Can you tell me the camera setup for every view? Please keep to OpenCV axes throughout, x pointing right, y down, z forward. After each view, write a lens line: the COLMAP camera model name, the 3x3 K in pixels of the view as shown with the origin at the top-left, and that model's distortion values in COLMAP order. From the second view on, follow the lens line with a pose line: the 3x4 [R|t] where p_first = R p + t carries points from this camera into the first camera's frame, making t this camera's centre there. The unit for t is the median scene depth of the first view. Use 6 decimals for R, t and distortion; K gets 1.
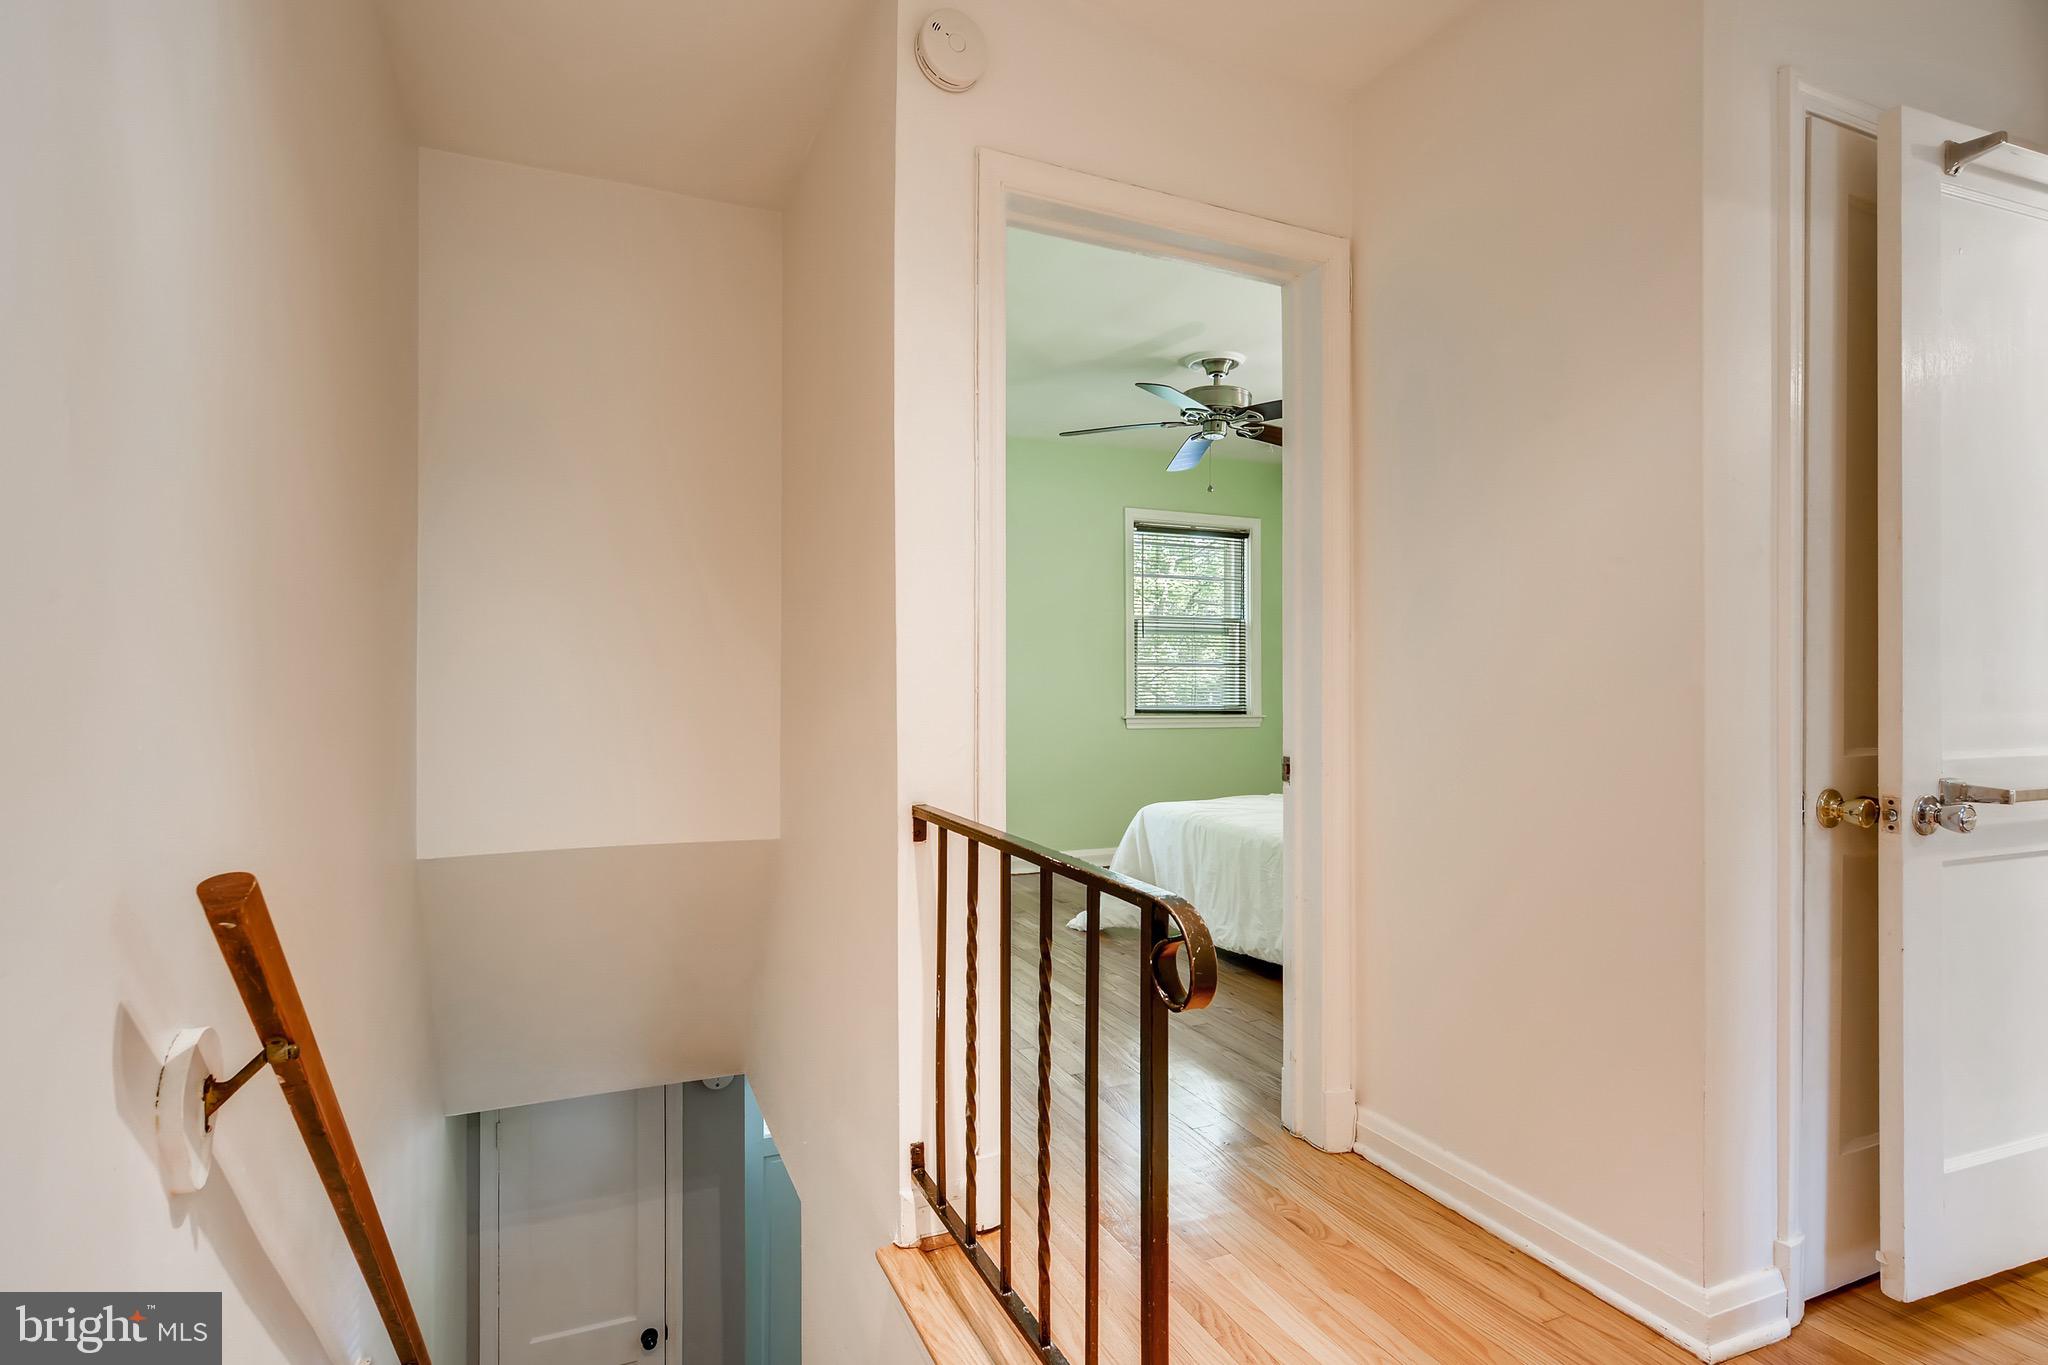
lens RADIAL K [[1045.3, 0, 1024.0], [0, 1045.3, 682.5], [0, 0, 1]] dist [0.000250, 0.000739]
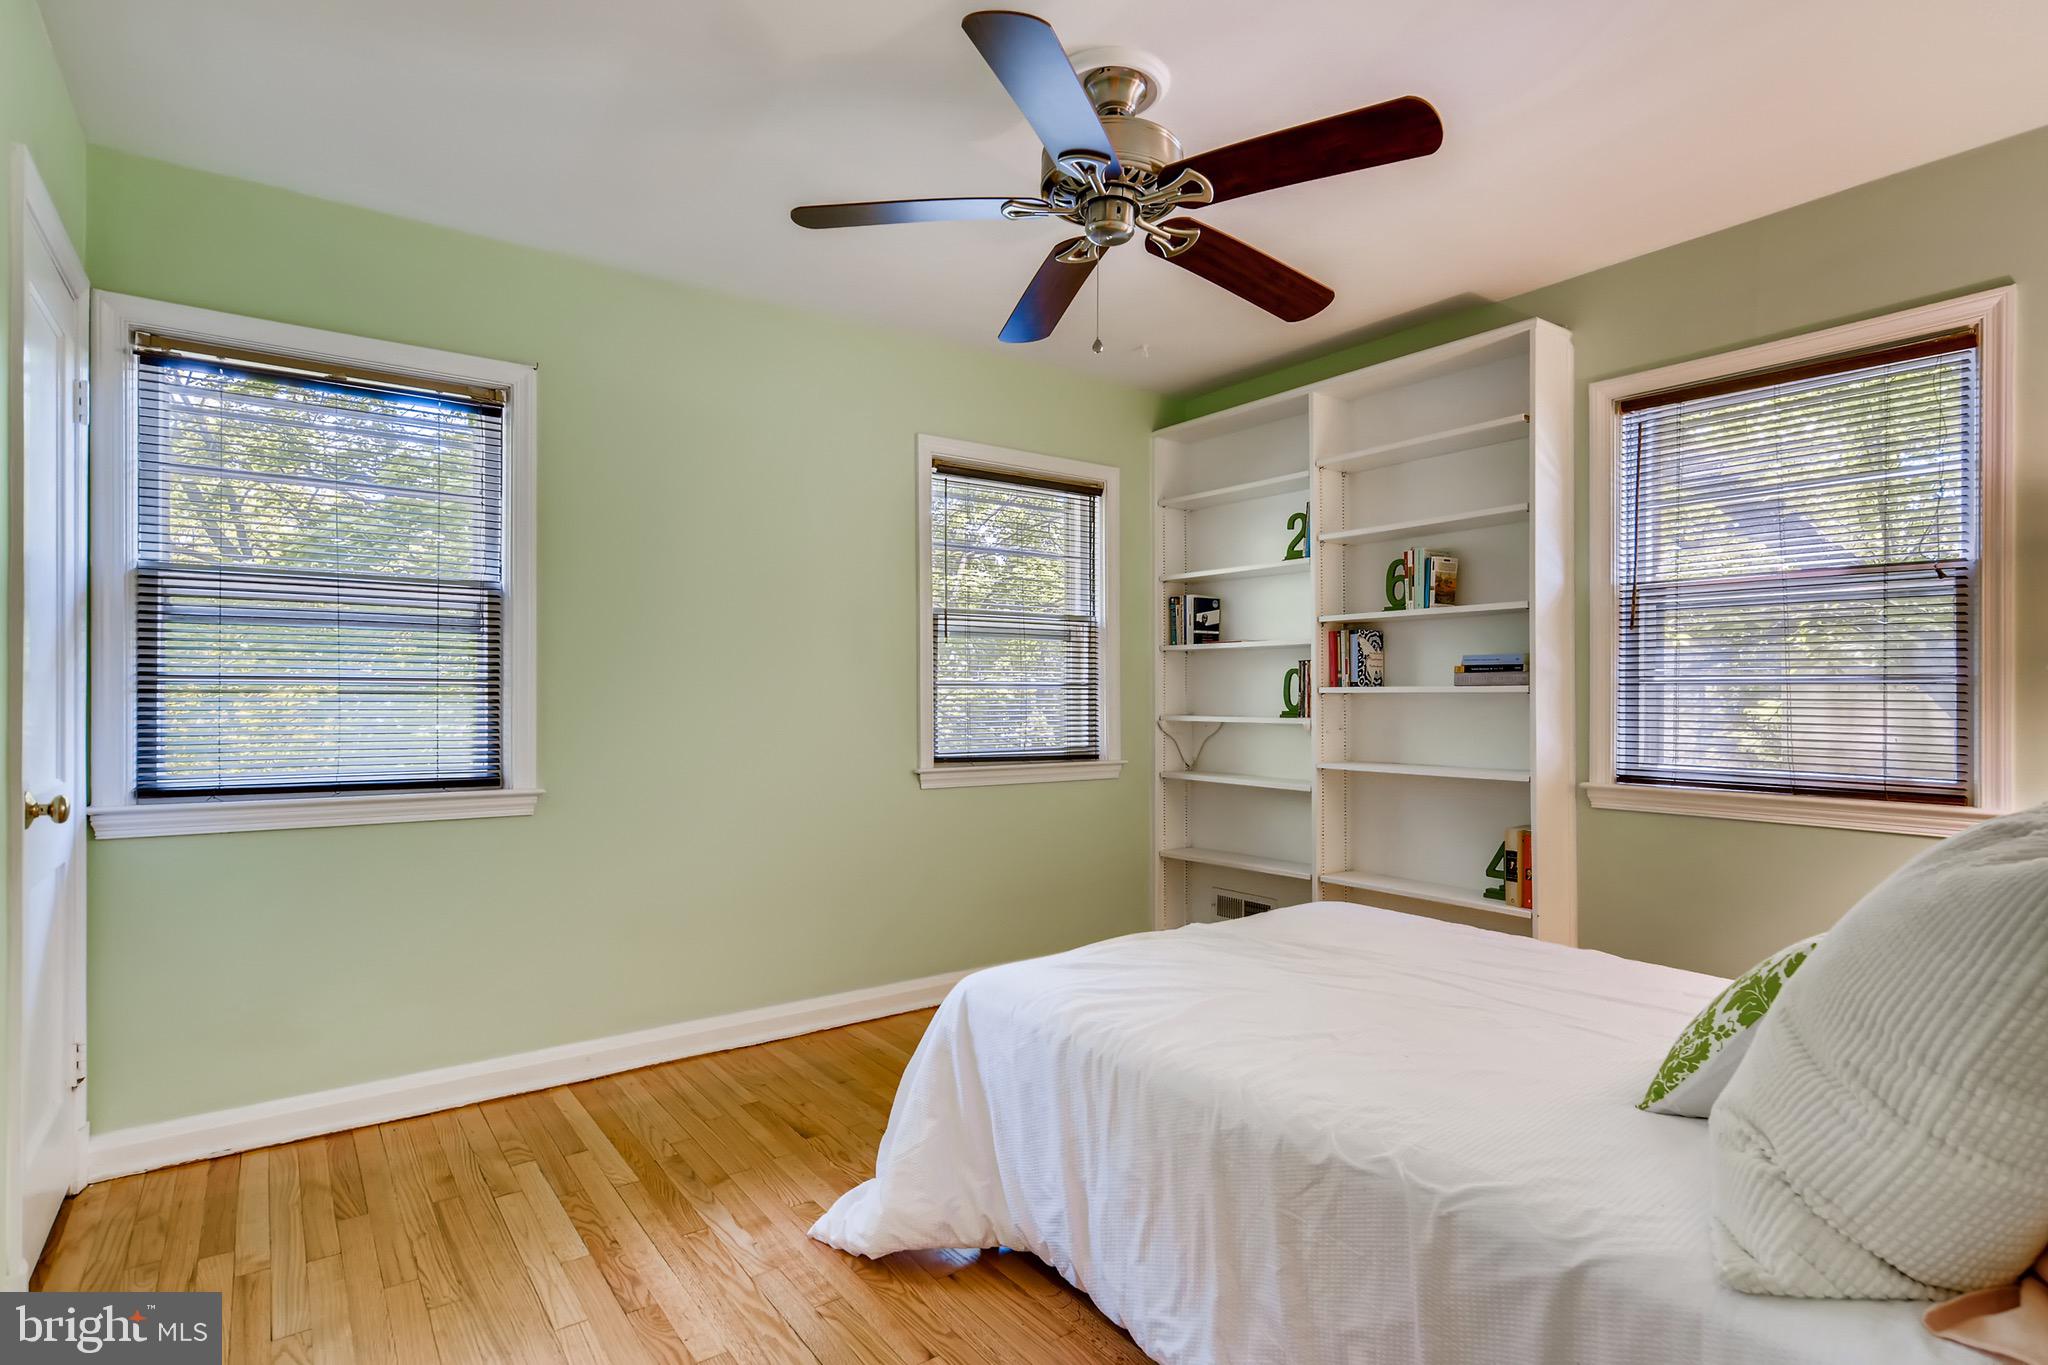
lens RADIAL K [[1045.3, 0, 1024.0], [0, 1045.3, 682.5], [0, 0, 1]] dist [0.000250, 0.000739]
pose [[0.977741, 0.001042, 0.209813, 0.027601], [0.000979, 0.999954, -0.009532, -0.013159], [-0.209813, 0.009525, 0.977695, 0.378457]]
